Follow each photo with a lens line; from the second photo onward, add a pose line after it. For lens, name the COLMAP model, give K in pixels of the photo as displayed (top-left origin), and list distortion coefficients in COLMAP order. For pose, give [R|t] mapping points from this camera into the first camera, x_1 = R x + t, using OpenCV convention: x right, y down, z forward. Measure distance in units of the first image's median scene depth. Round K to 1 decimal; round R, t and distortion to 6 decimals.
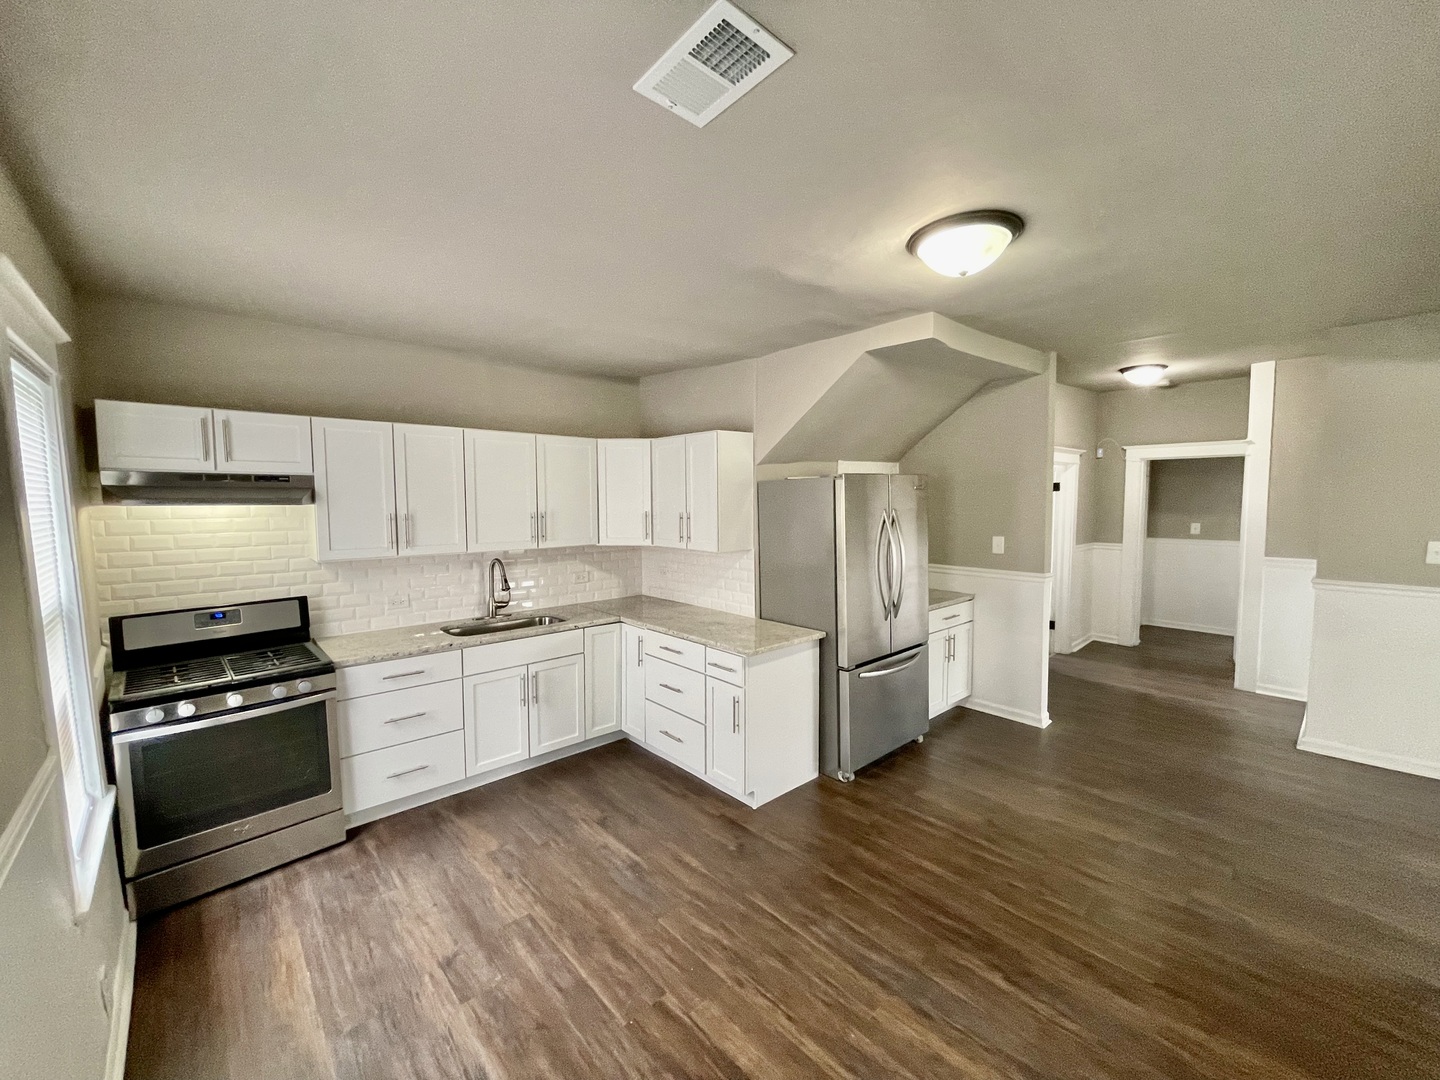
lens RADIAL K [[583.0, 0, 714.5], [0, 583.0, 539.8], [0, 0, 1]] dist [-0.001250, -0.000630]
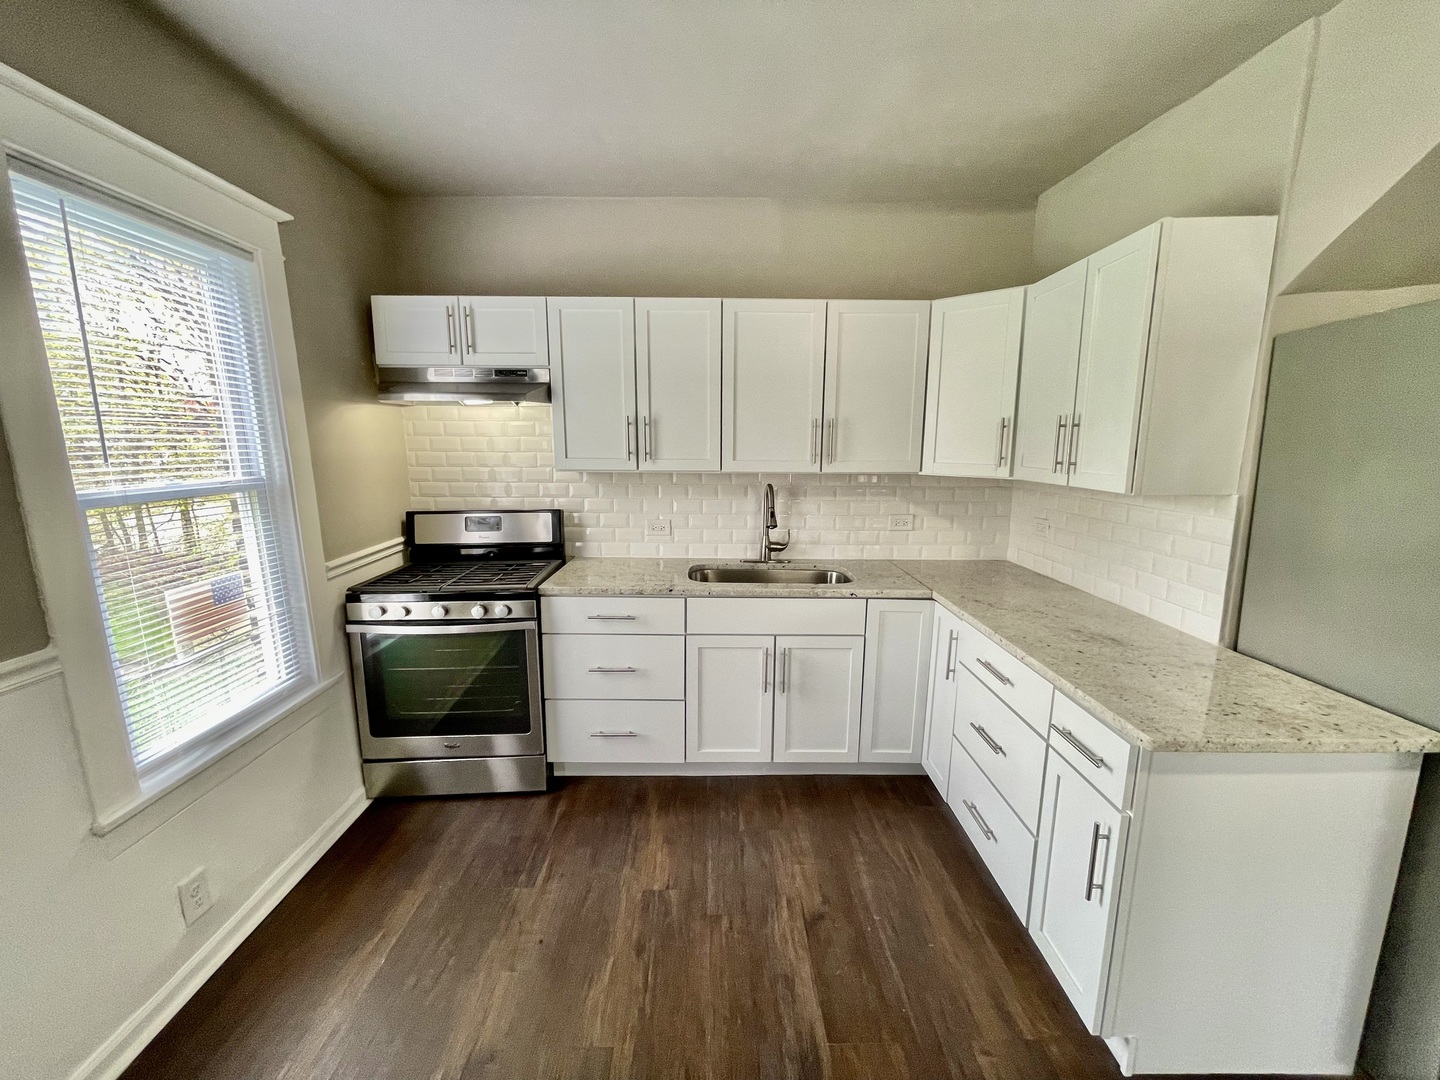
lens RADIAL K [[583.0, 0, 714.5], [0, 583.0, 539.8], [0, 0, 1]] dist [-0.001250, -0.000630]
pose [[0.746042, 0.118151, -0.655334, 0.069536], [-0.054753, 0.991685, 0.116461, 0.021953], [0.663644, -0.051003, 0.746307, 0.434000]]
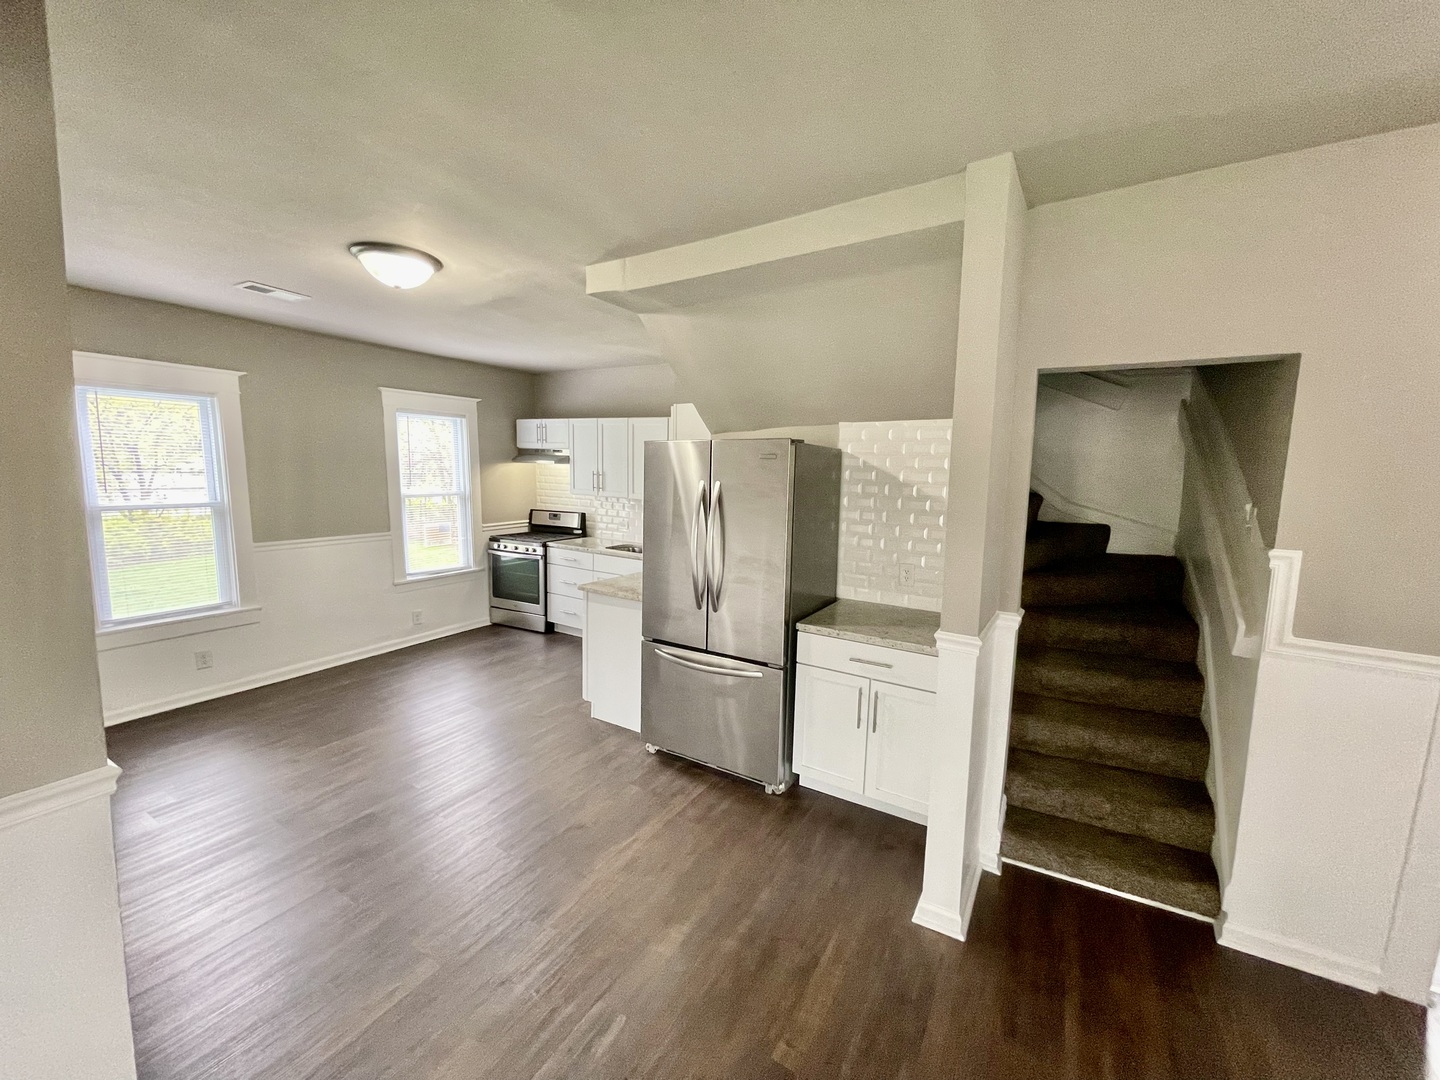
lens RADIAL K [[583.0, 0, 714.5], [0, 583.0, 539.8], [0, 0, 1]] dist [-0.001250, -0.000630]
pose [[0.286128, 0.134781, -0.948665, 1.126350], [-0.100063, 0.988847, 0.110309, -0.063189], [0.952952, 0.063363, 0.296423, 0.765949]]
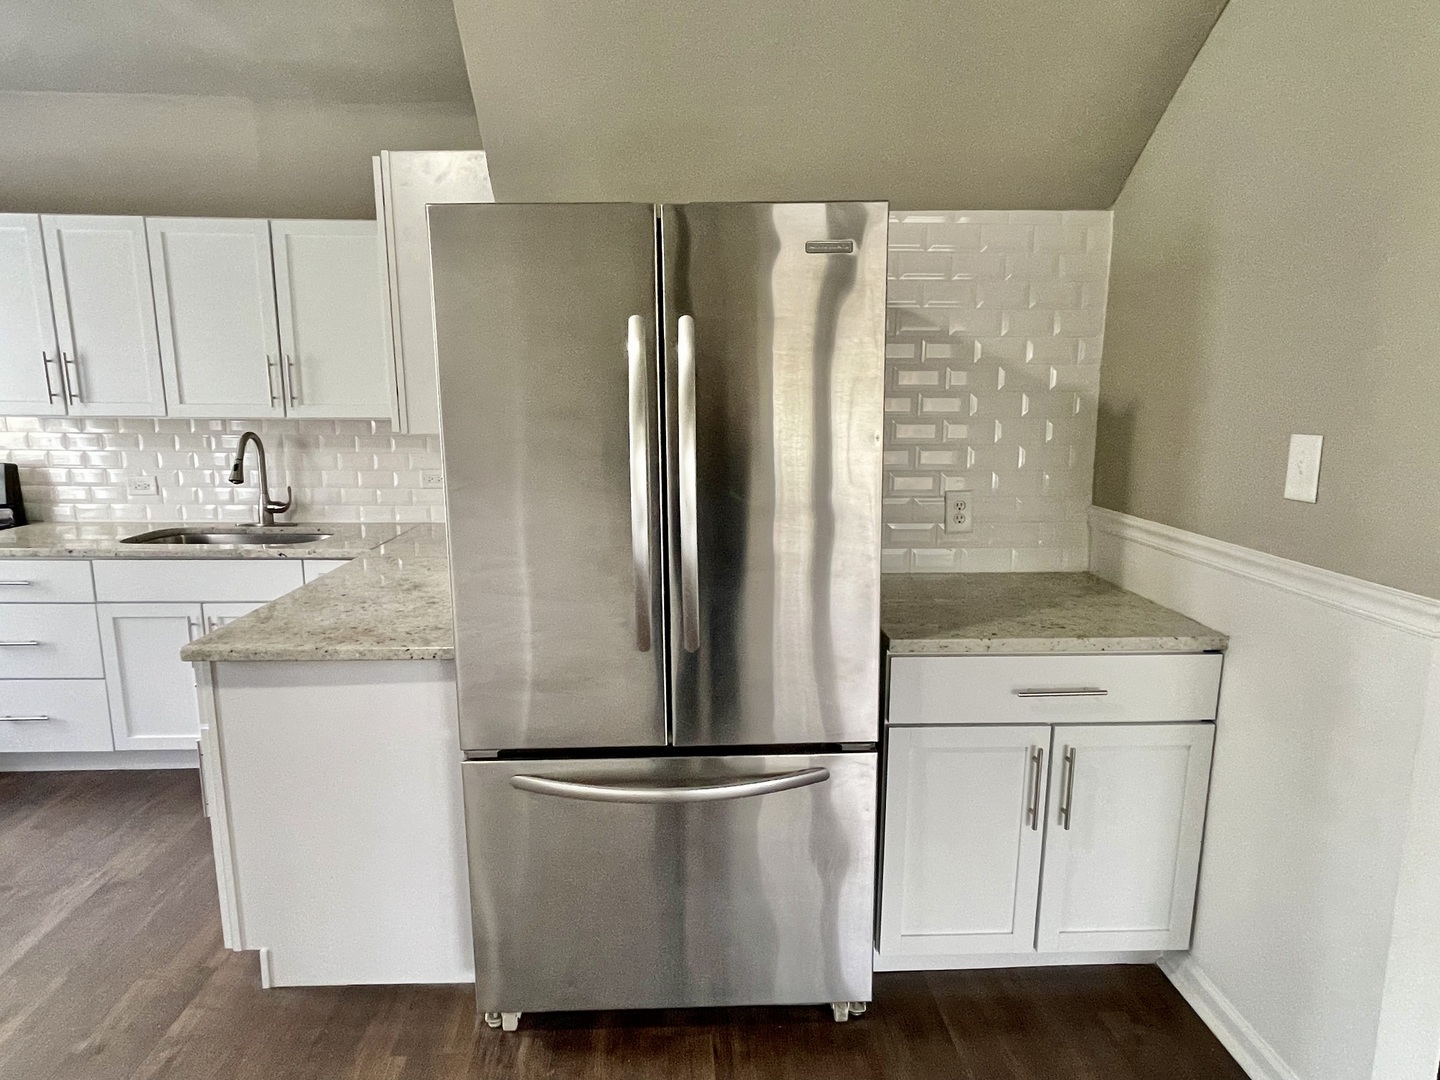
lens RADIAL K [[850.2, 0, 720.0], [0, 850.2, 540.0], [0, 0, 1]] dist [-0.001790, -0.000774]
pose [[0.771135, 0.118746, -0.625500, 0.651063], [-0.052113, 0.990929, 0.123873, 0.007993], [0.634535, -0.062926, 0.770328, 0.657087]]
